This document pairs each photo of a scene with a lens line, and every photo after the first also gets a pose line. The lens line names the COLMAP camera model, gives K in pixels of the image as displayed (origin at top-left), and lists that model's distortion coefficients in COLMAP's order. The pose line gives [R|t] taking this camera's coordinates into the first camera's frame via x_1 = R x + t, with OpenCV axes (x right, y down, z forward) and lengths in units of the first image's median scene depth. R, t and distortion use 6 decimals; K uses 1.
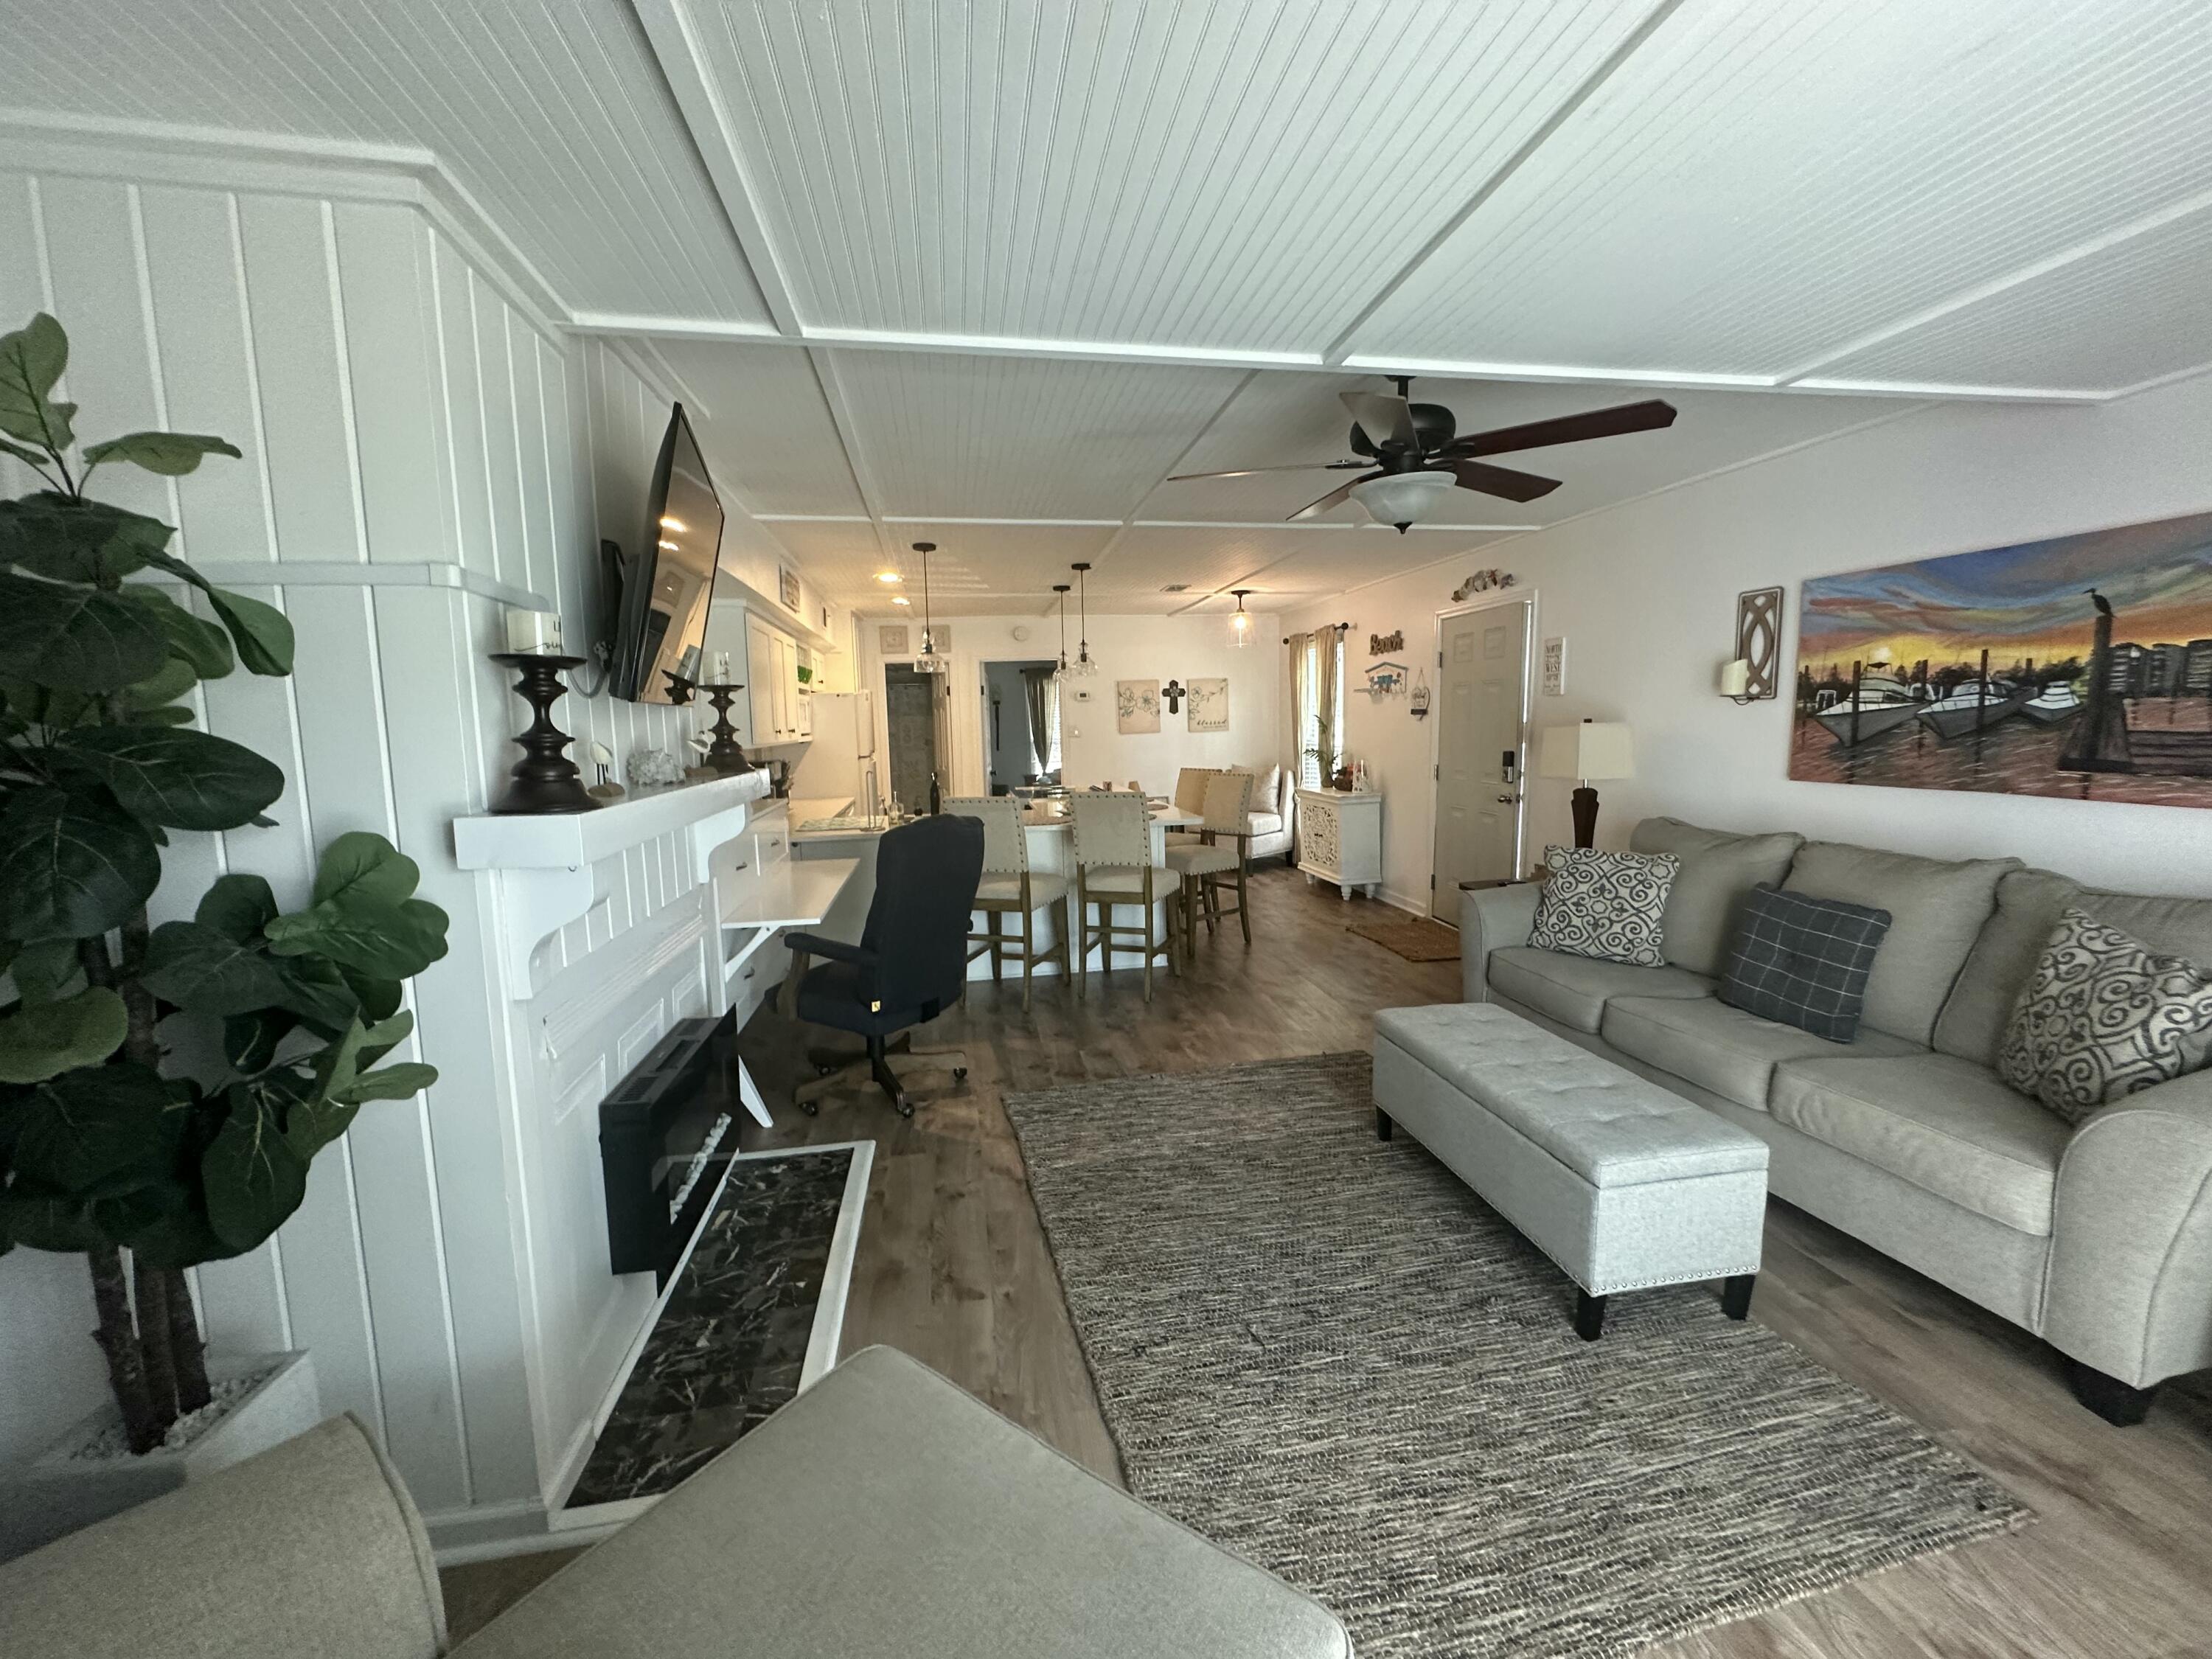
lens RADIAL K [[888.8, 0, 1105.8], [0, 888.8, 830.7], [0, 0, 1]] dist [-0.002948, 0.000714]
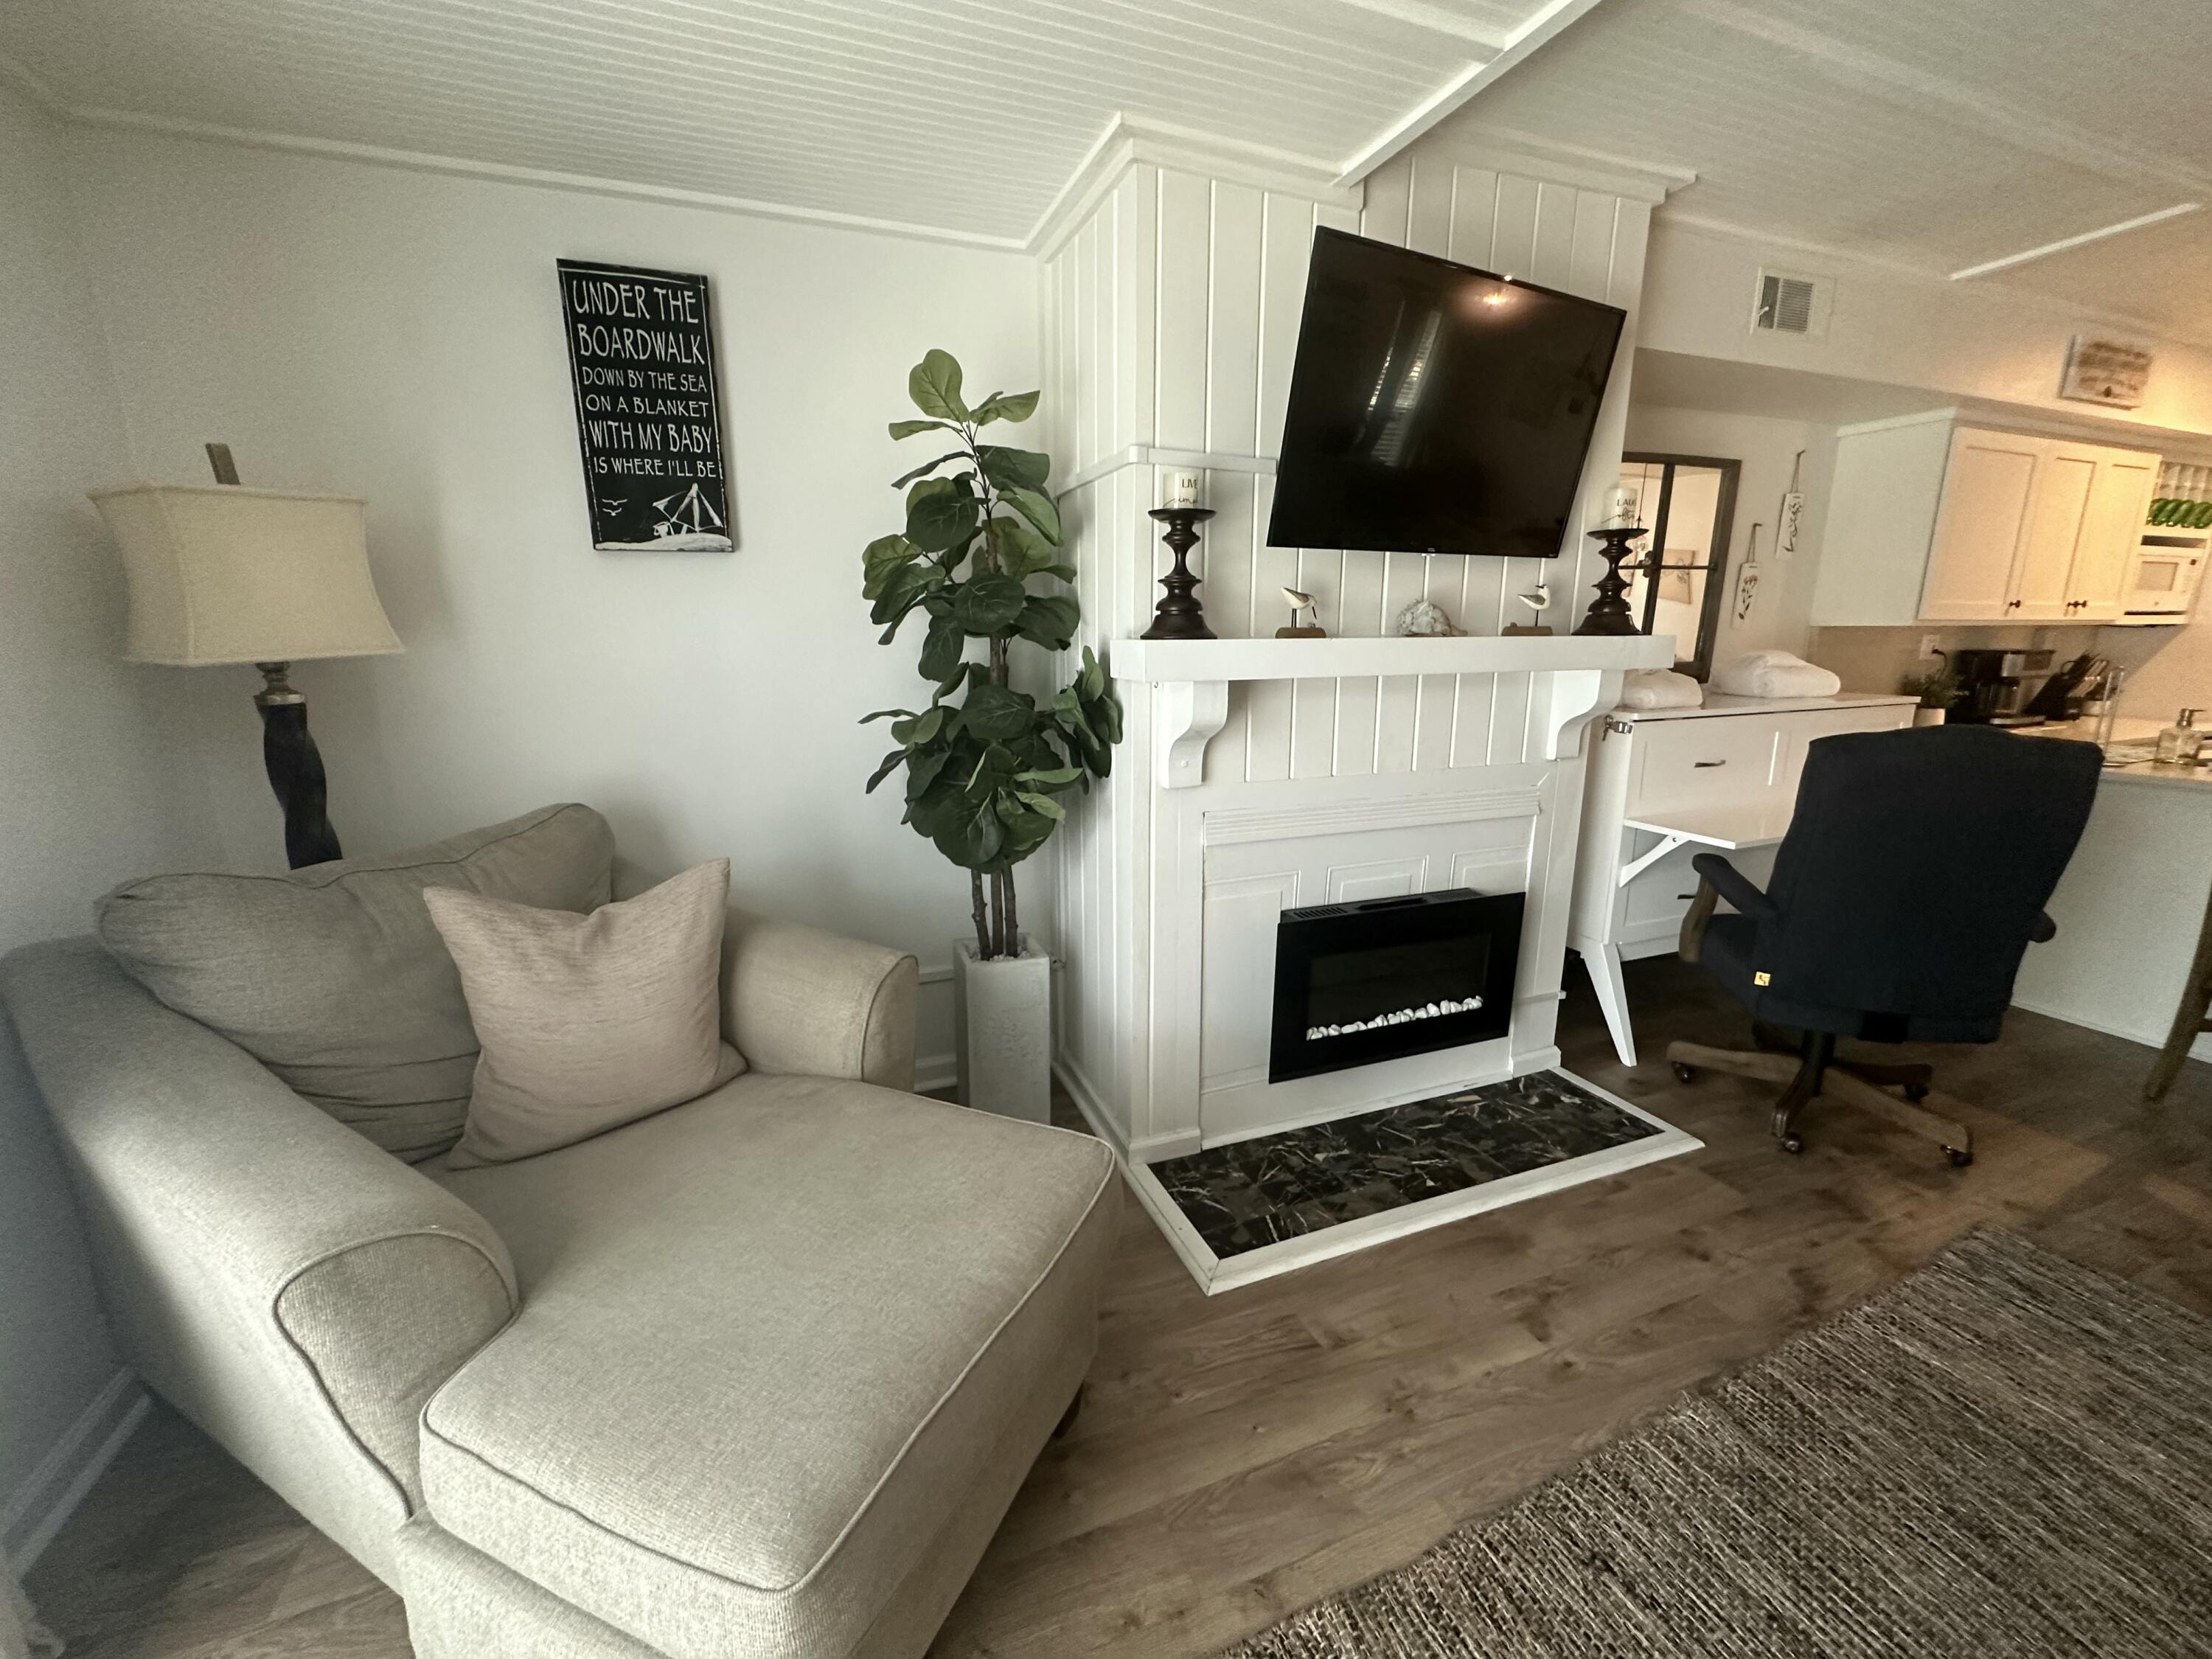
lens RADIAL K [[888.8, 0, 1099.0], [0, 888.8, 827.3], [0, 0, 1]] dist [-0.002948, 0.000714]
pose [[0.193419, 0.231296, -0.953463, 0.338665], [-0.120617, 0.970048, 0.210851, -0.009259], [0.973674, 0.074222, 0.215524, 0.363016]]
